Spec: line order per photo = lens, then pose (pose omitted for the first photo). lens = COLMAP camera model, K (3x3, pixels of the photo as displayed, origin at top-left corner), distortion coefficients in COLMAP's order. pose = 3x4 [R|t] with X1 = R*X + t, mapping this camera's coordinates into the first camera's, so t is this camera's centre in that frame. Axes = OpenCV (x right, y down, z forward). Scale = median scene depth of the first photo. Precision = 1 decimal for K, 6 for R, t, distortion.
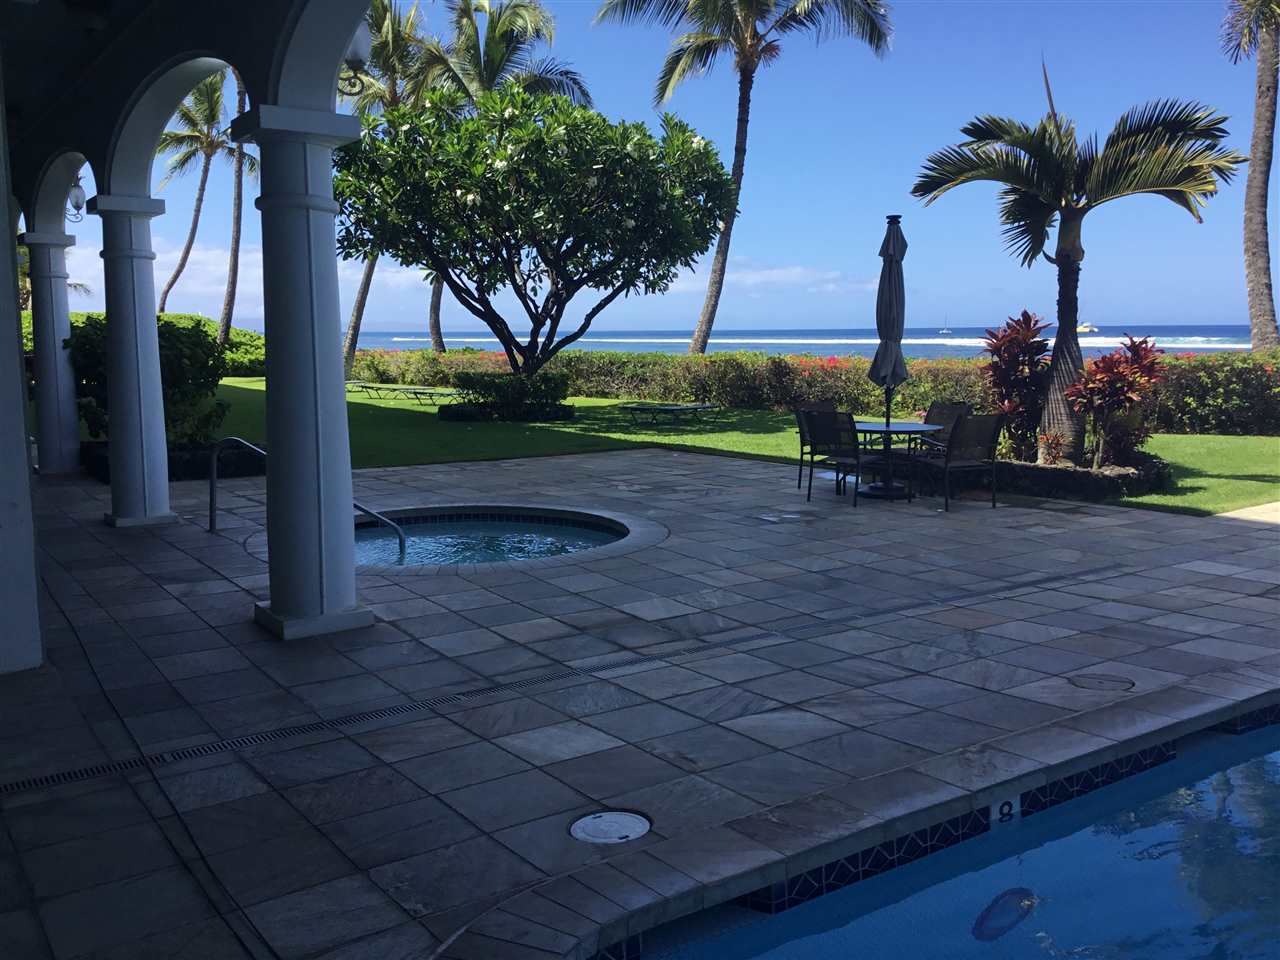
lens RADIAL K [[1091.7, 0, 643.1], [0, 1091.7, 443.0], [0, 0, 1]] dist [0.081219, -0.130673]
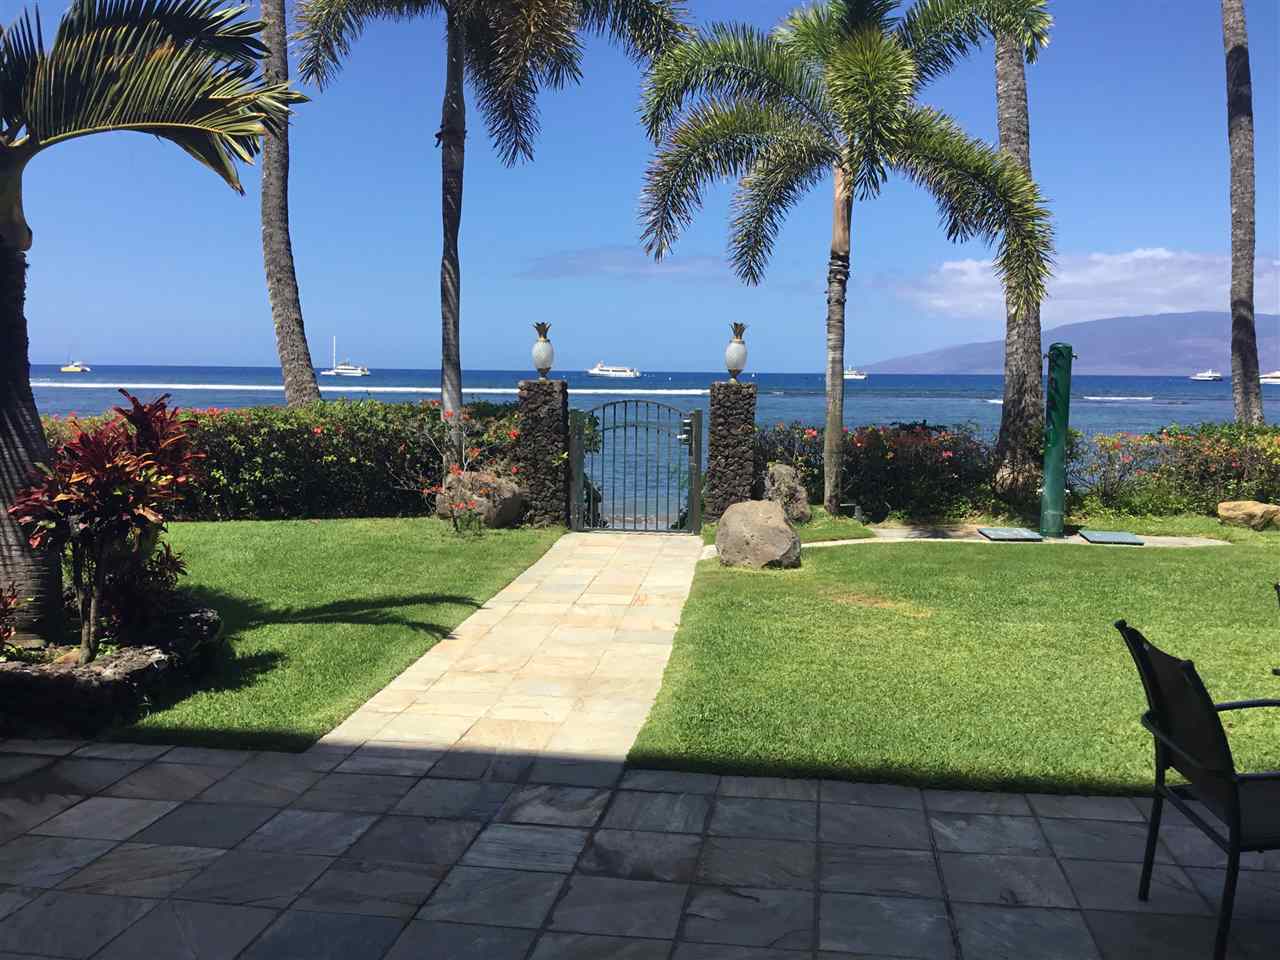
lens RADIAL K [[1110.1, 0, 640.0], [0, 1110.1, 480.0], [0, 0, 1]] dist [0.095445, -0.173732]
pose [[0.665732, -0.062645, 0.743556, 0.182065], [0.065981, 0.997508, 0.024966, -0.048781], [-0.743268, 0.032441, 0.668207, 0.418380]]
